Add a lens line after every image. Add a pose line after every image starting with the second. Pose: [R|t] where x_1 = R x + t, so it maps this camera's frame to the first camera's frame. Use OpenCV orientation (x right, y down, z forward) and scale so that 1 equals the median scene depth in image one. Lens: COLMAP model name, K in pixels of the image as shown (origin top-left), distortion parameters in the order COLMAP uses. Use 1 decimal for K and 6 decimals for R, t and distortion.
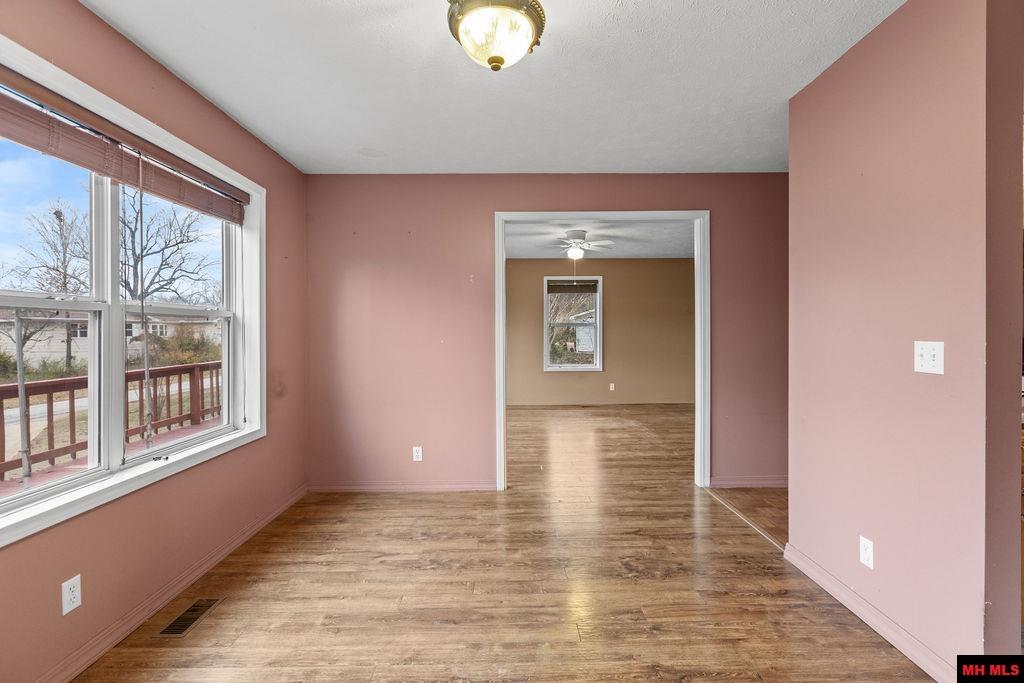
lens RADIAL K [[451.5, 0, 509.5], [0, 451.5, 338.8], [0, 0, 1]] dist [-0.004463, 0.000996]
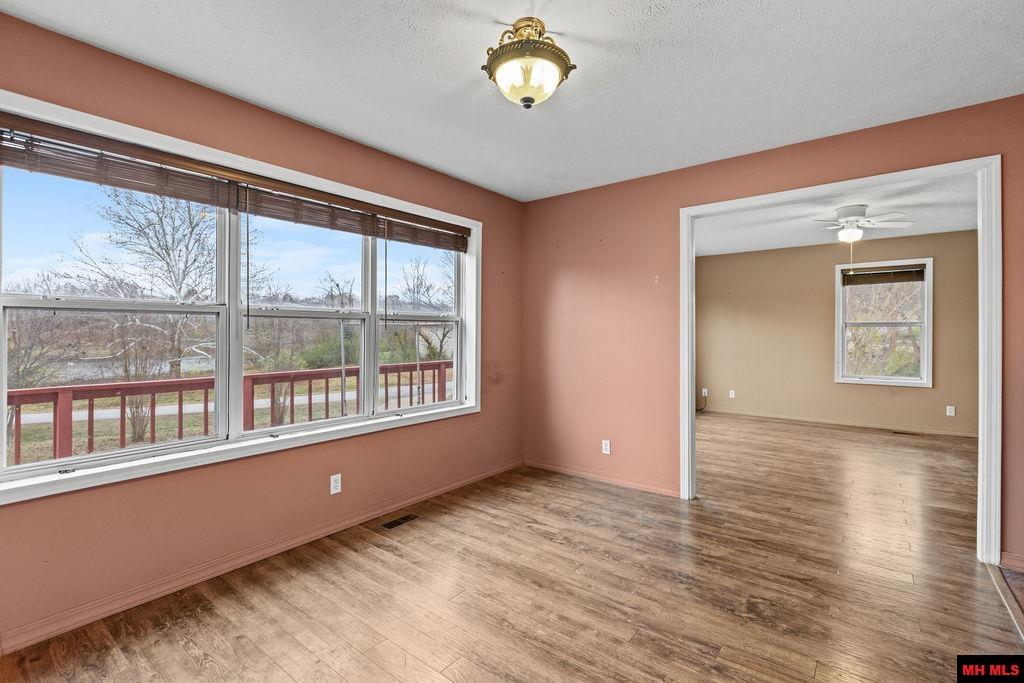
lens RADIAL K [[451.5, 0, 517.0], [0, 451.5, 337.2], [0, 0, 1]] dist [-0.004463, 0.000996]
pose [[0.788572, 0.012566, -0.614814, 0.361865], [-0.015119, 0.999885, 0.001044, -0.002788], [0.614756, 0.008472, 0.788672, 0.035376]]
